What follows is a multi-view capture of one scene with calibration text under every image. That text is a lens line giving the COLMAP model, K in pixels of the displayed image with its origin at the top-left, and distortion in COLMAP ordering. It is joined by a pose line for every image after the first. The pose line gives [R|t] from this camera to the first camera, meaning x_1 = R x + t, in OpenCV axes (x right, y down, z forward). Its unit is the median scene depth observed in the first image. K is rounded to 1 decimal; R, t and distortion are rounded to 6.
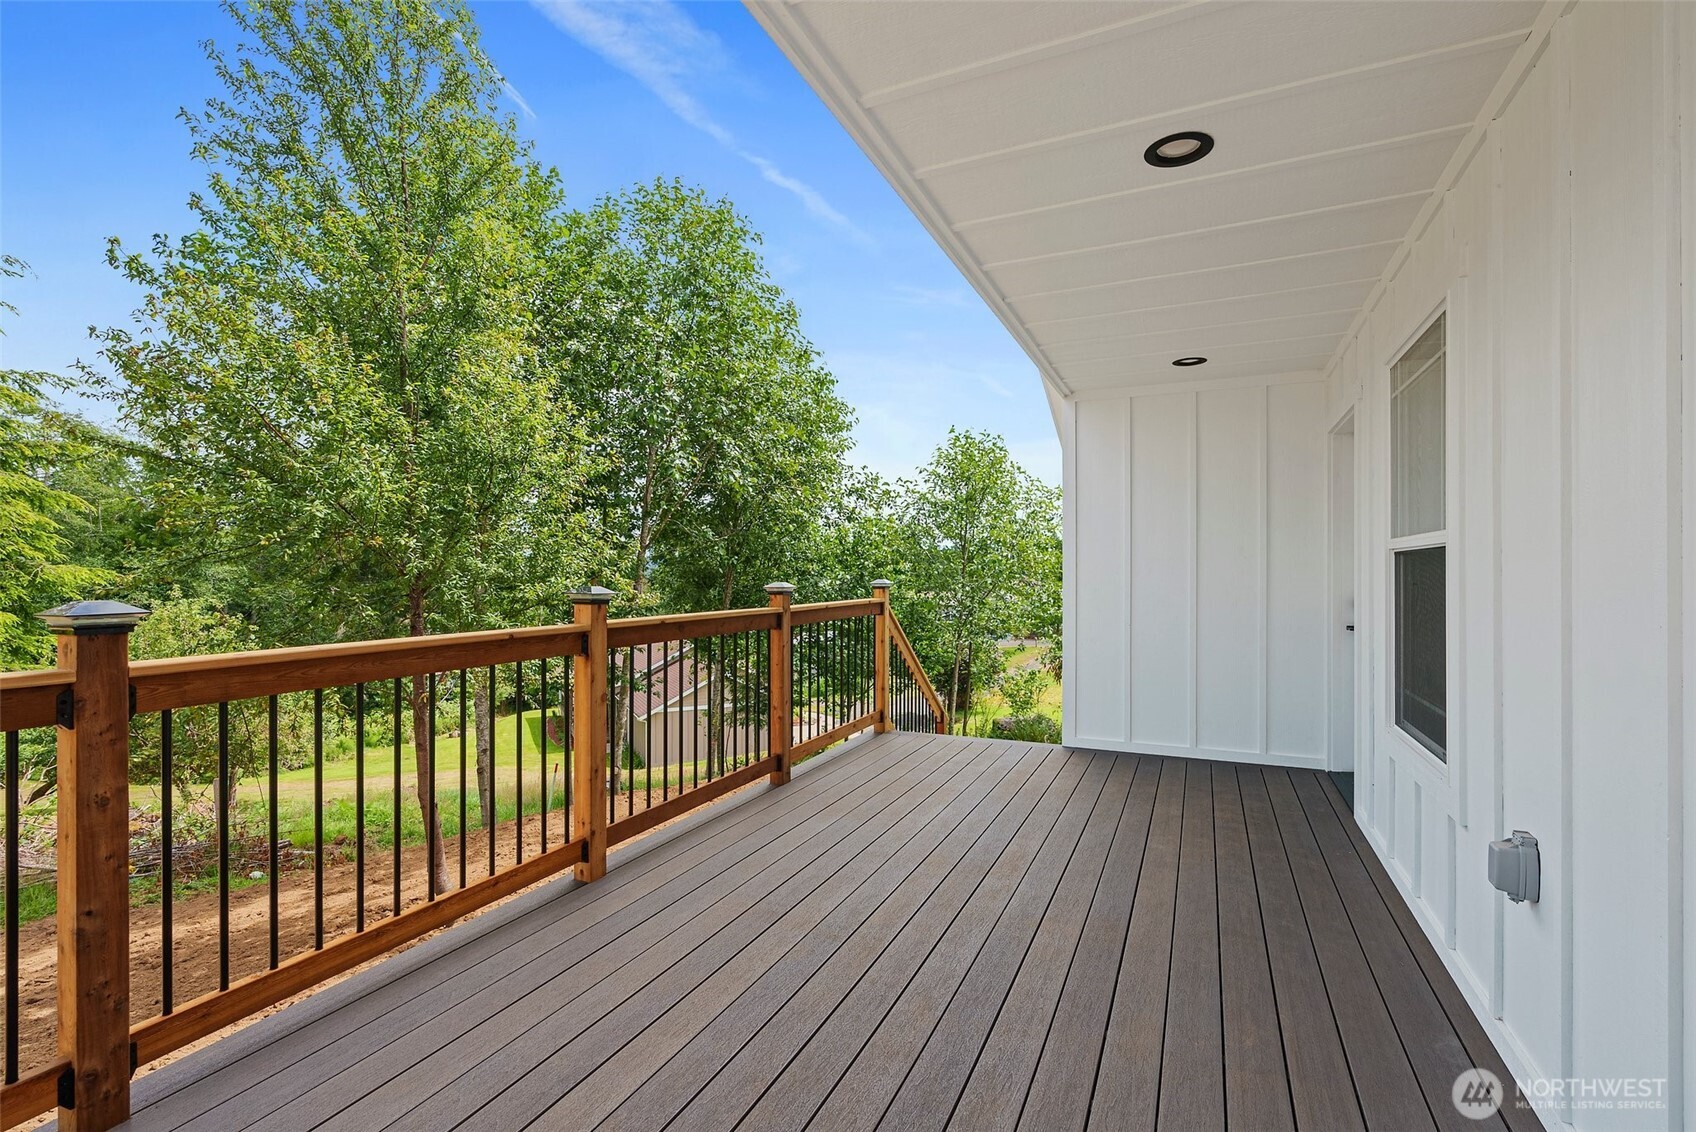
lens RADIAL K [[761.2, 0, 855.5], [0, 761.2, 571.4], [0, 0, 1]] dist [-0.002326, -0.000376]
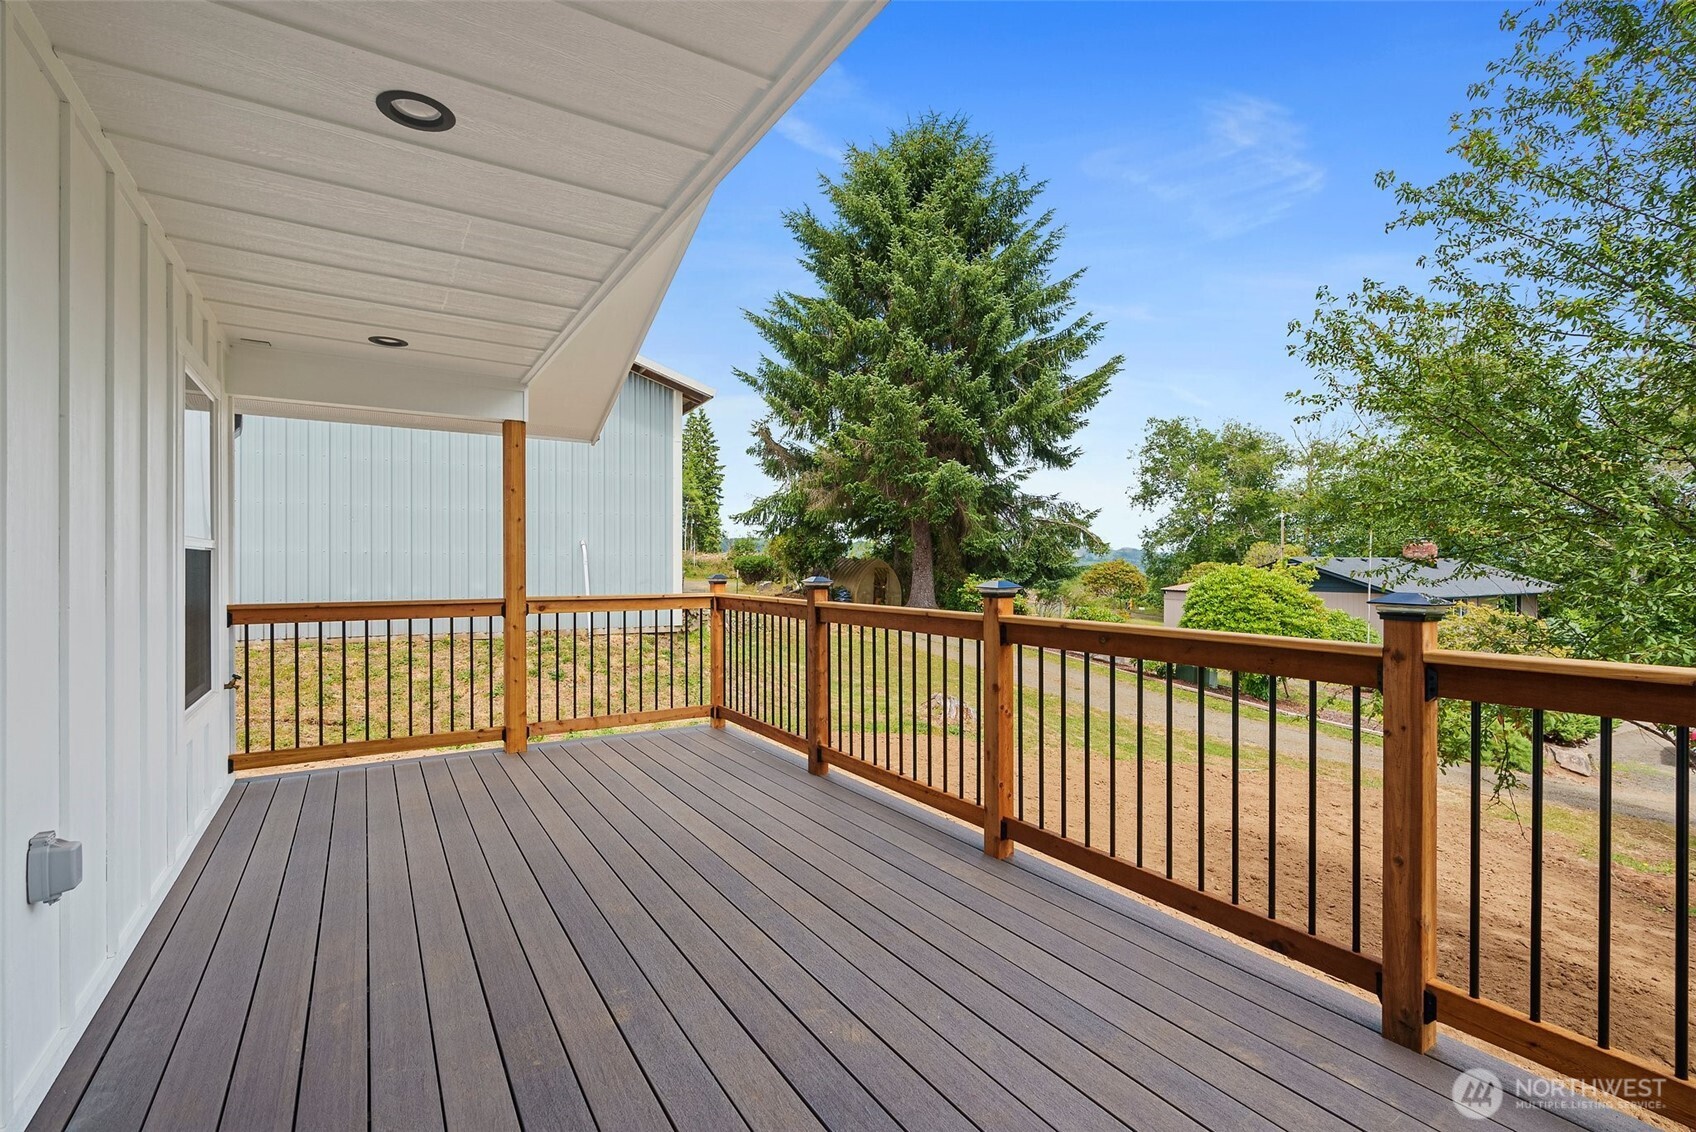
lens RADIAL K [[761.2, 0, 850.6], [0, 761.2, 561.4], [0, 0, 1]] dist [-0.002326, -0.000376]
pose [[-0.533744, 0.003881, -0.845637, 0.457614], [0.002256, 0.999992, 0.003165, -0.008074], [0.845643, -0.000218, -0.533749, 0.959258]]
